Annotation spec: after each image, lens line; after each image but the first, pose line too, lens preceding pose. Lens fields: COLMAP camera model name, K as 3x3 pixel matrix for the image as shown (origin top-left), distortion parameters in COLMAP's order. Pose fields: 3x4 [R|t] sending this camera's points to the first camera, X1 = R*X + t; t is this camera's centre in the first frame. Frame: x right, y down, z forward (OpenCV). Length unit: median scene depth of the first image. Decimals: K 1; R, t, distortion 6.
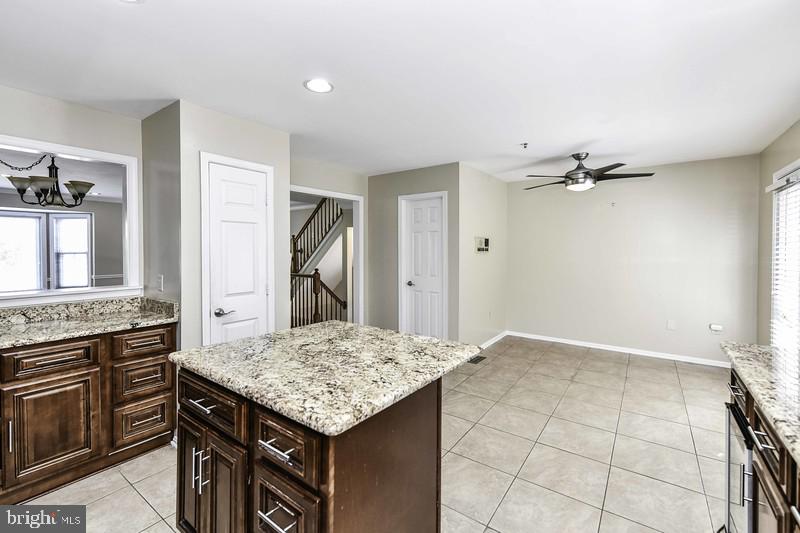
lens RADIAL K [[355.6, 0, 395.4], [0, 355.6, 248.6], [0, 0, 1]] dist [0.000169, -0.000002]
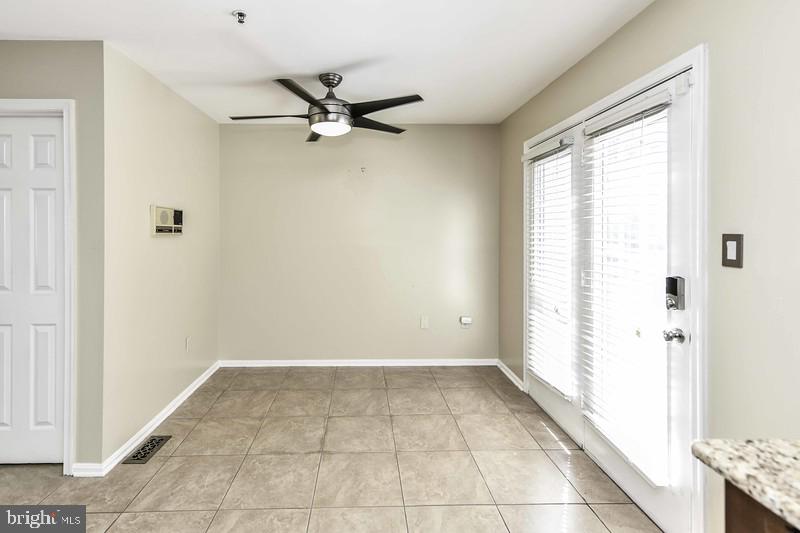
lens RADIAL K [[379.3, 0, 366.0], [0, 379.3, 231.5], [0, 0, 1]] dist [0.000011, -0.000088]
pose [[0.806246, -0.001271, 0.591579, 0.164152], [0.003107, 0.999993, -0.002087, 0.008245], [-0.591573, 0.003520, 0.806244, 0.400581]]
